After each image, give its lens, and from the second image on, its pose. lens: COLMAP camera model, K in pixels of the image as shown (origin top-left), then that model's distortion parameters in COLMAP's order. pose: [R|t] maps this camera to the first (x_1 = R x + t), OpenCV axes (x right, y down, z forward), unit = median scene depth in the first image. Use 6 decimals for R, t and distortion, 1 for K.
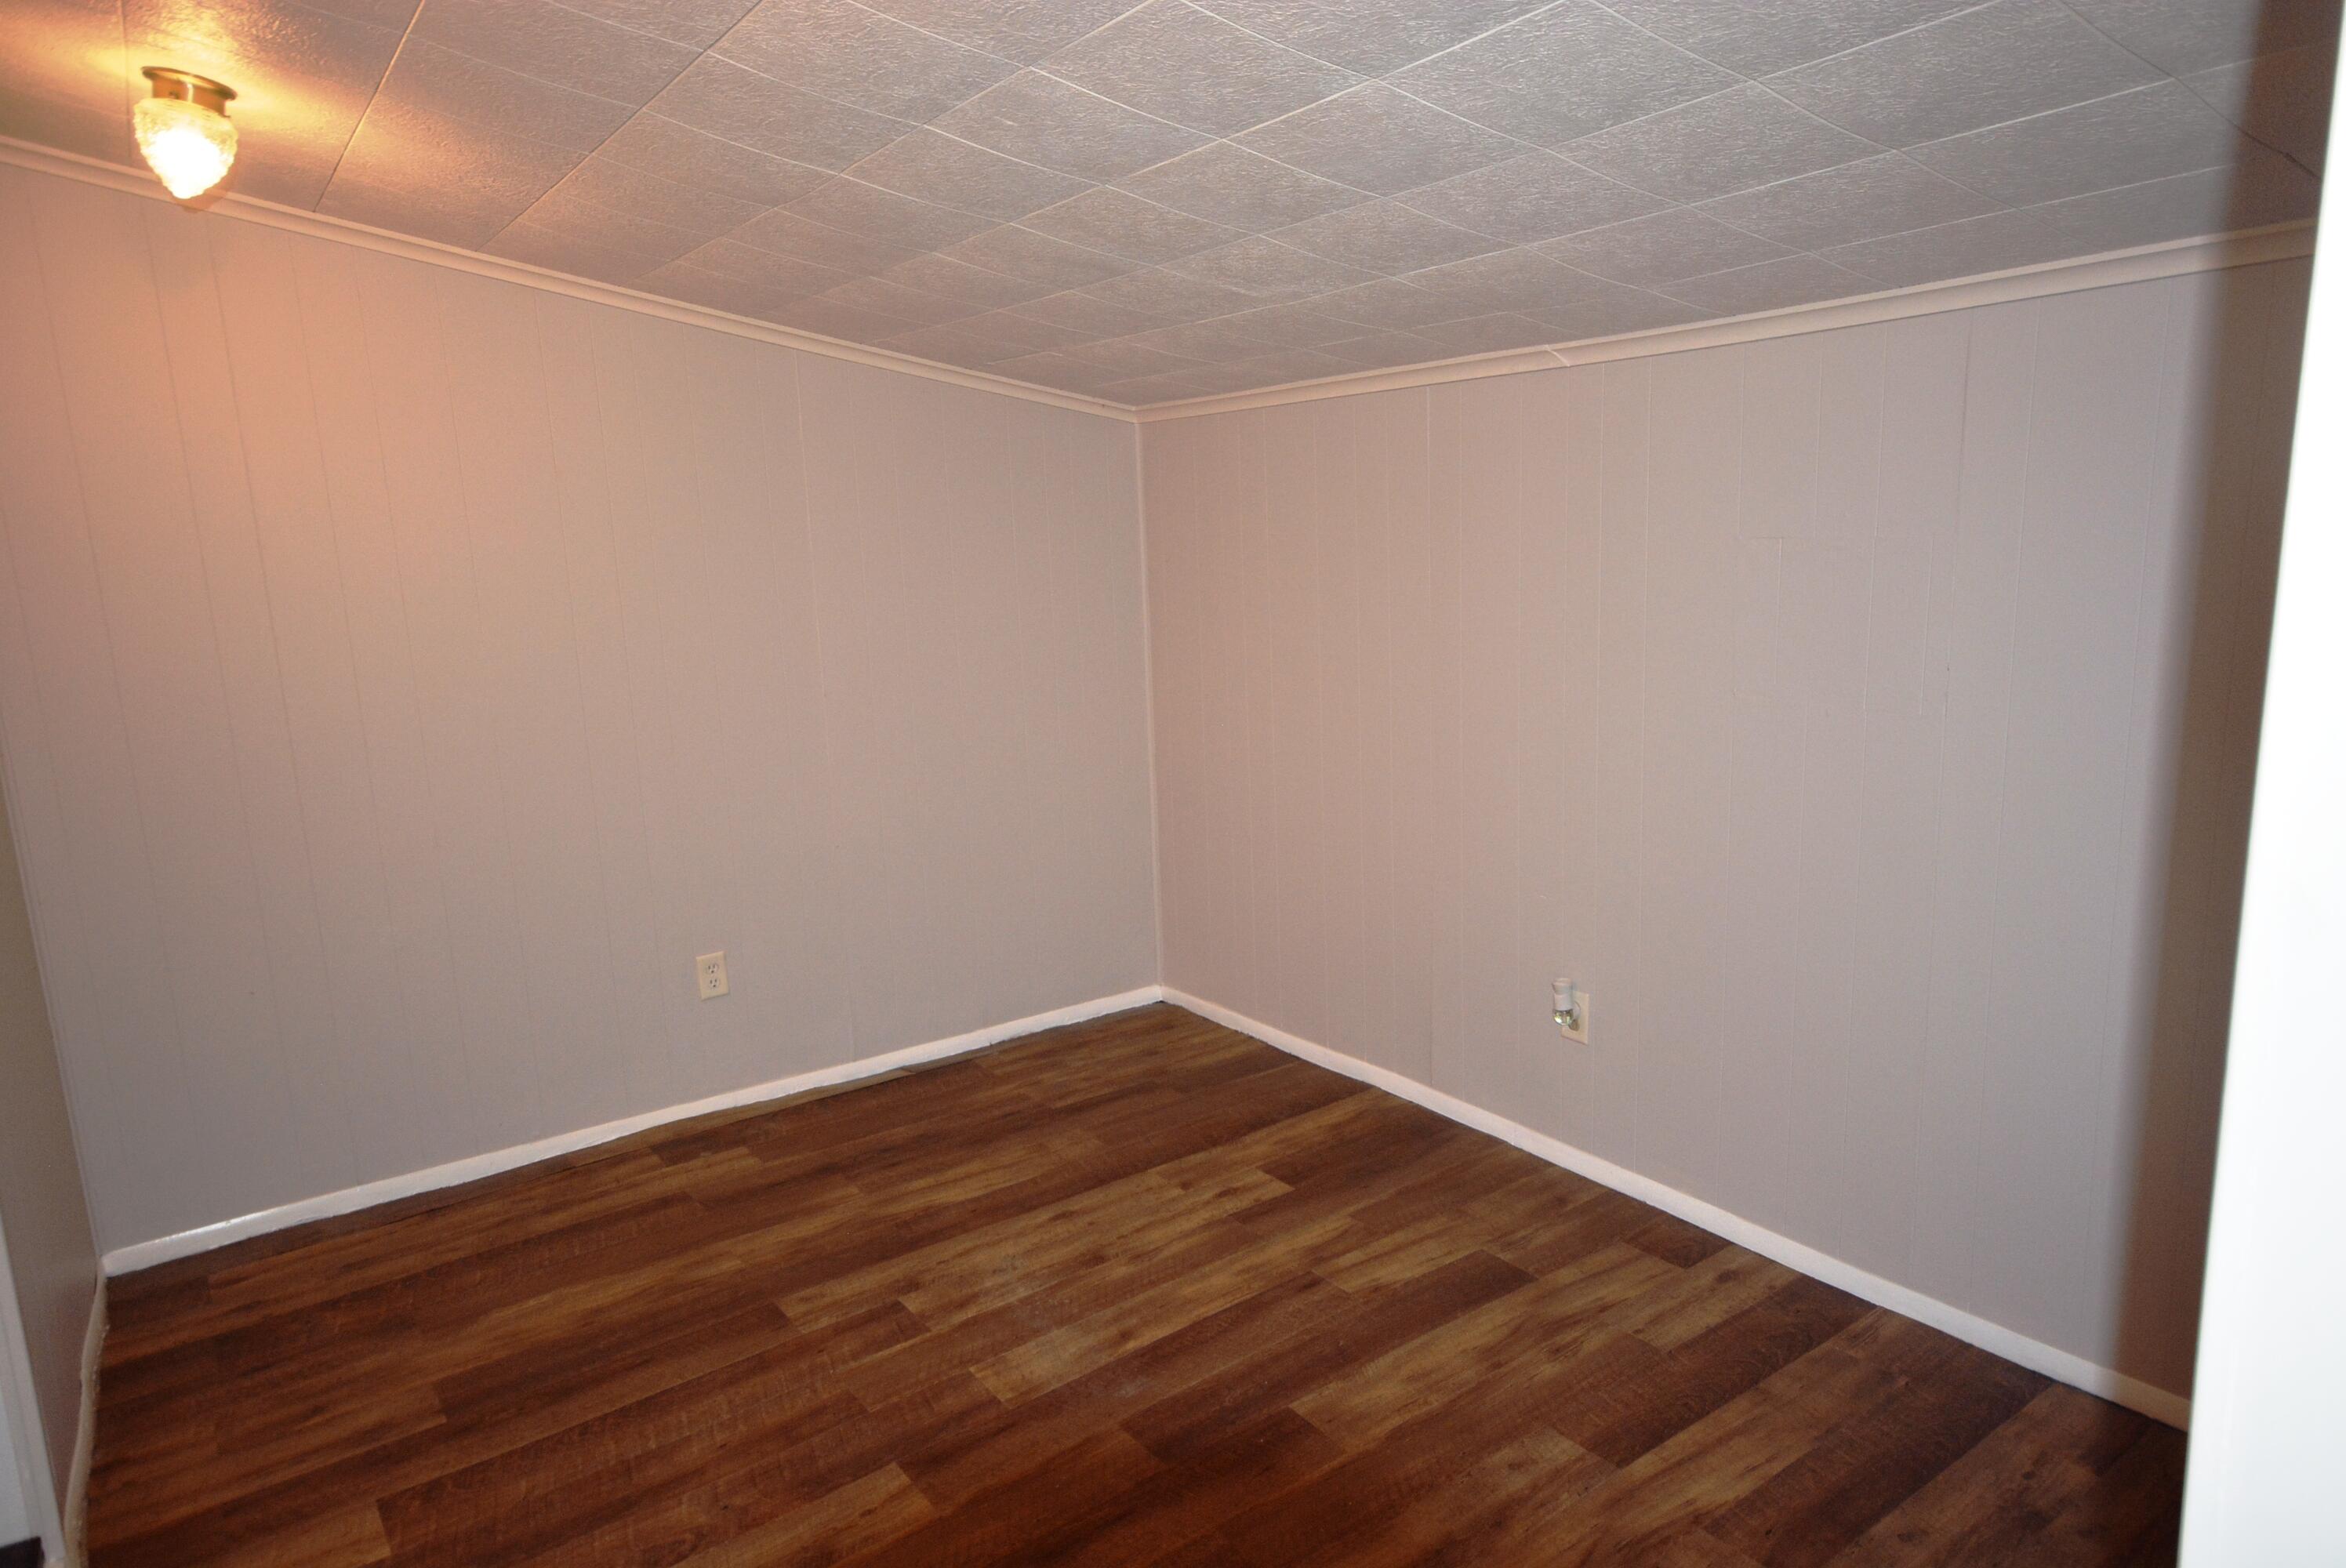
lens RADIAL K [[1433.5, 0, 1213.5], [0, 1433.5, 790.5], [0, 0, 1]] dist [0.002351, 0.003121]
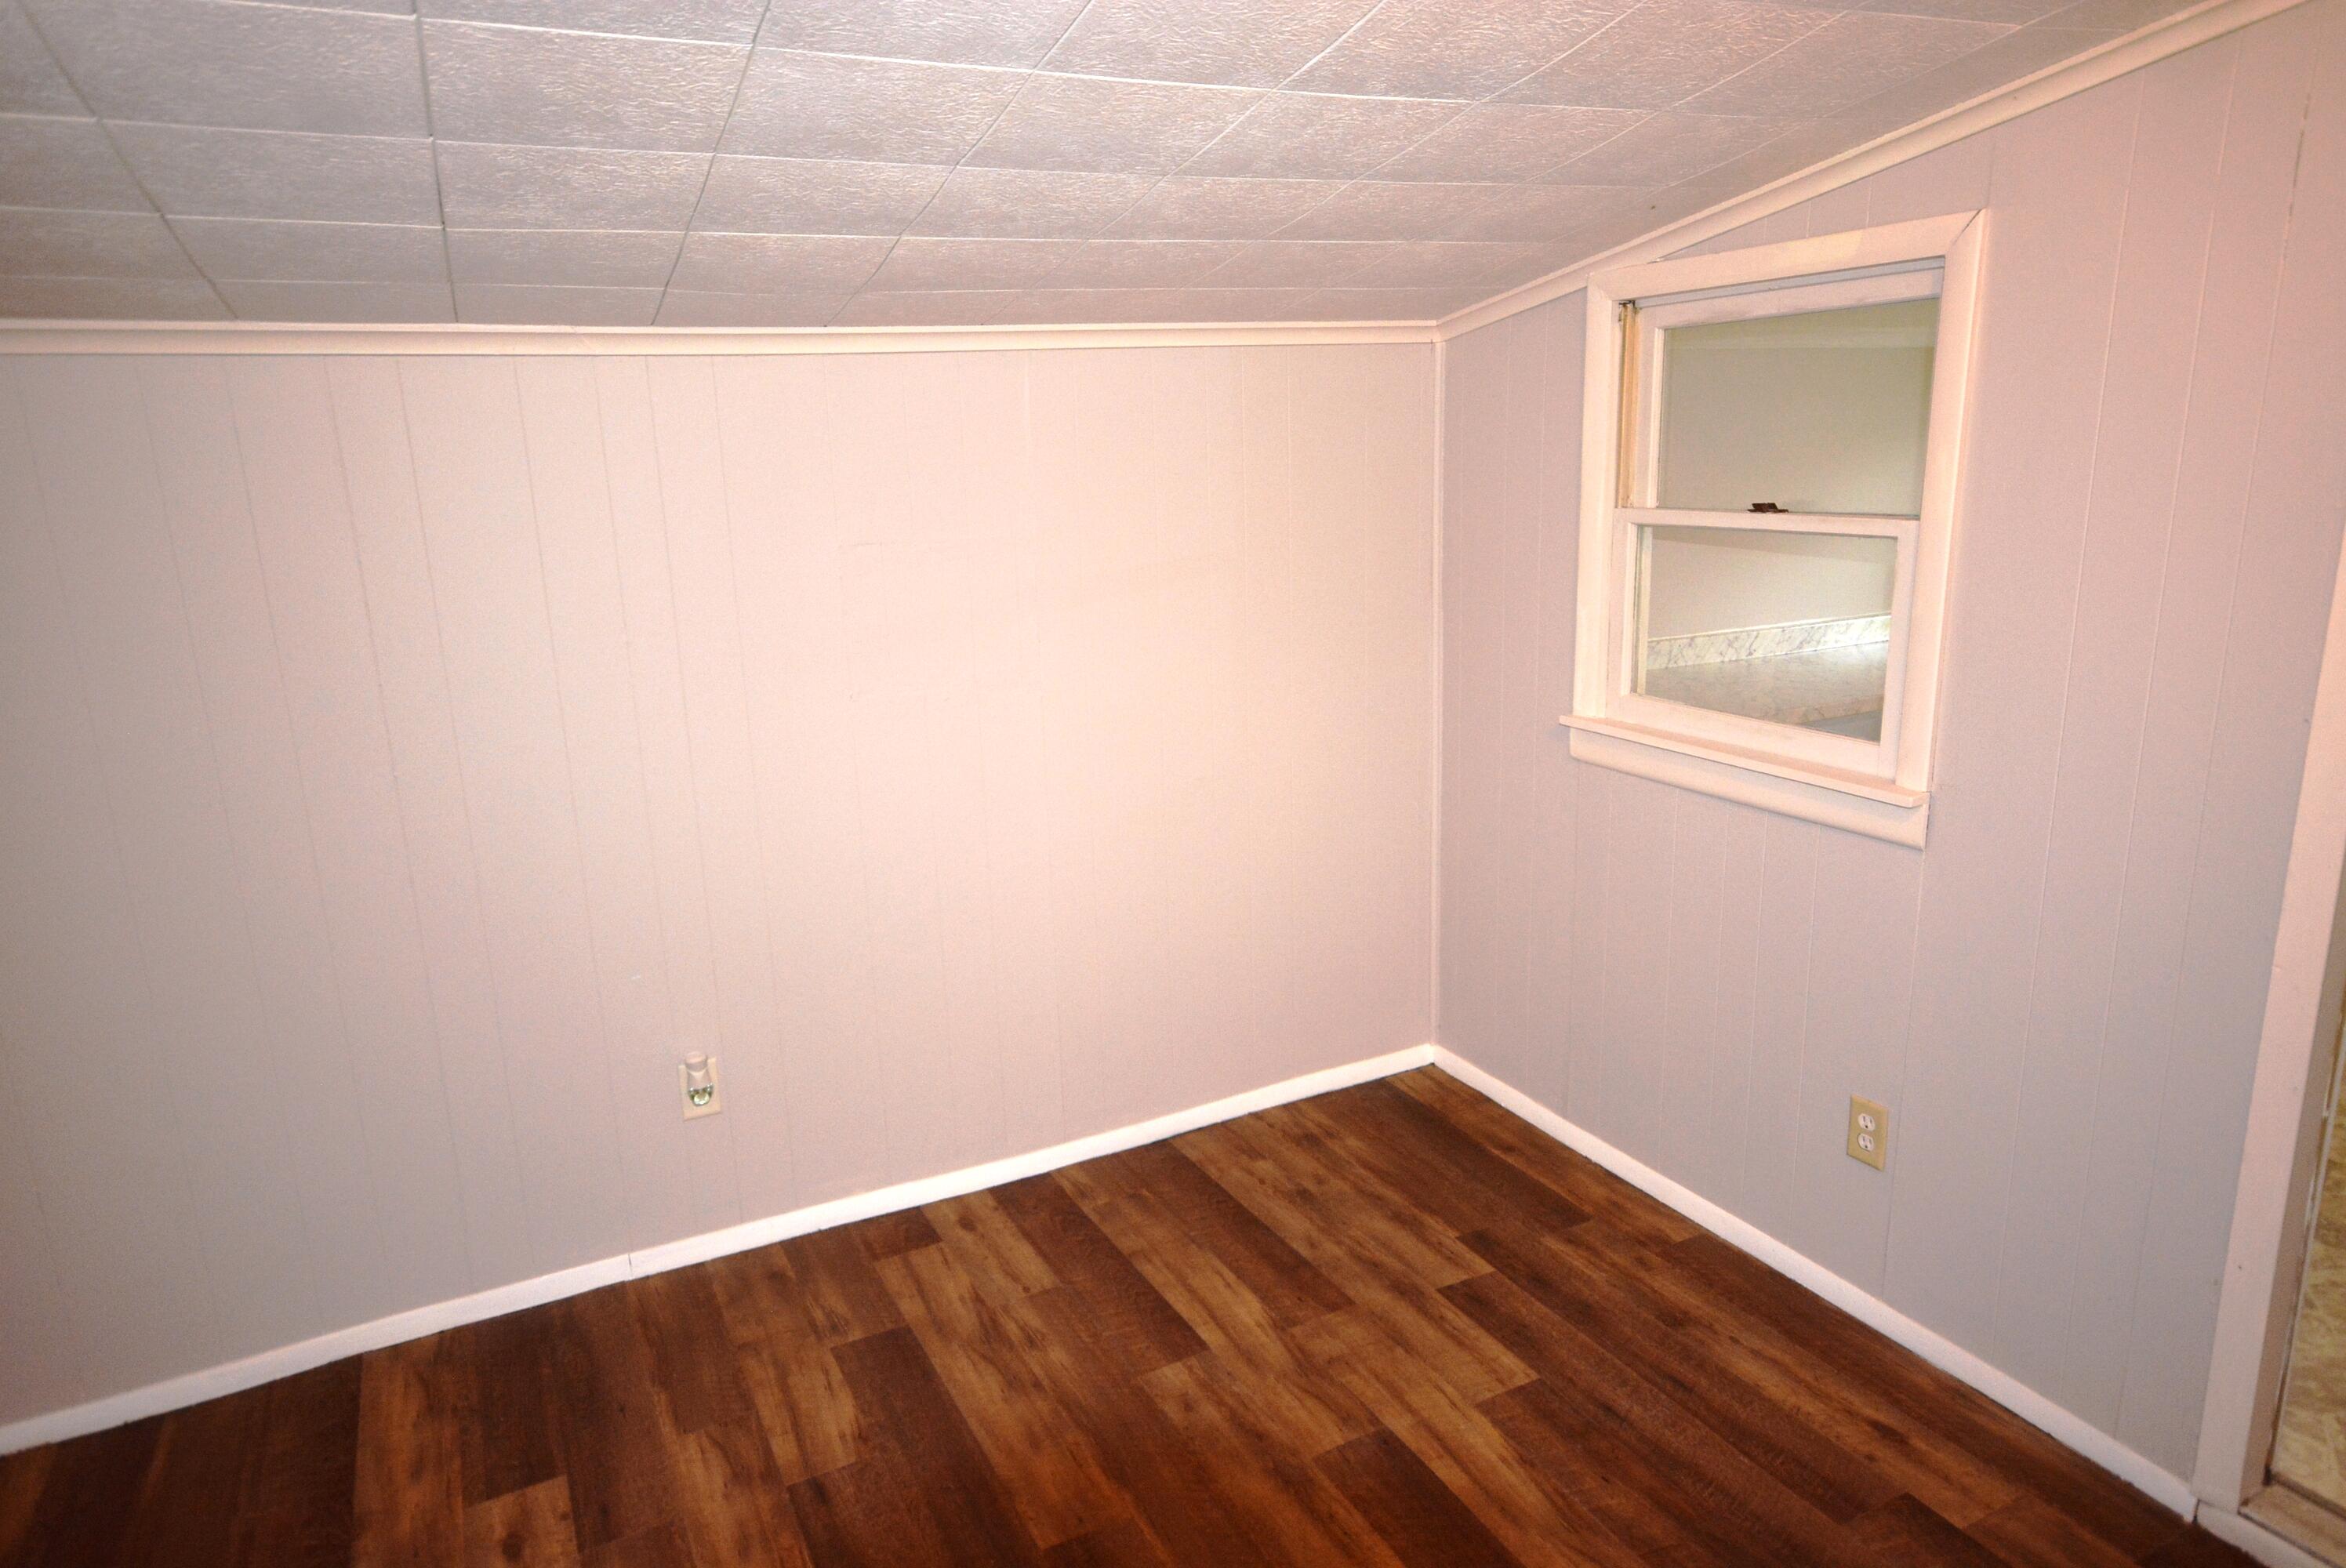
lens RADIAL K [[1433.5, 0, 1213.5], [0, 1433.5, 790.5], [0, 0, 1]] dist [0.002351, 0.003121]
pose [[0.163668, -0.197454, 0.966553, -0.560326], [0.221053, 0.962192, 0.159132, -0.090315], [-0.961430, 0.187615, 0.201128, 0.565962]]
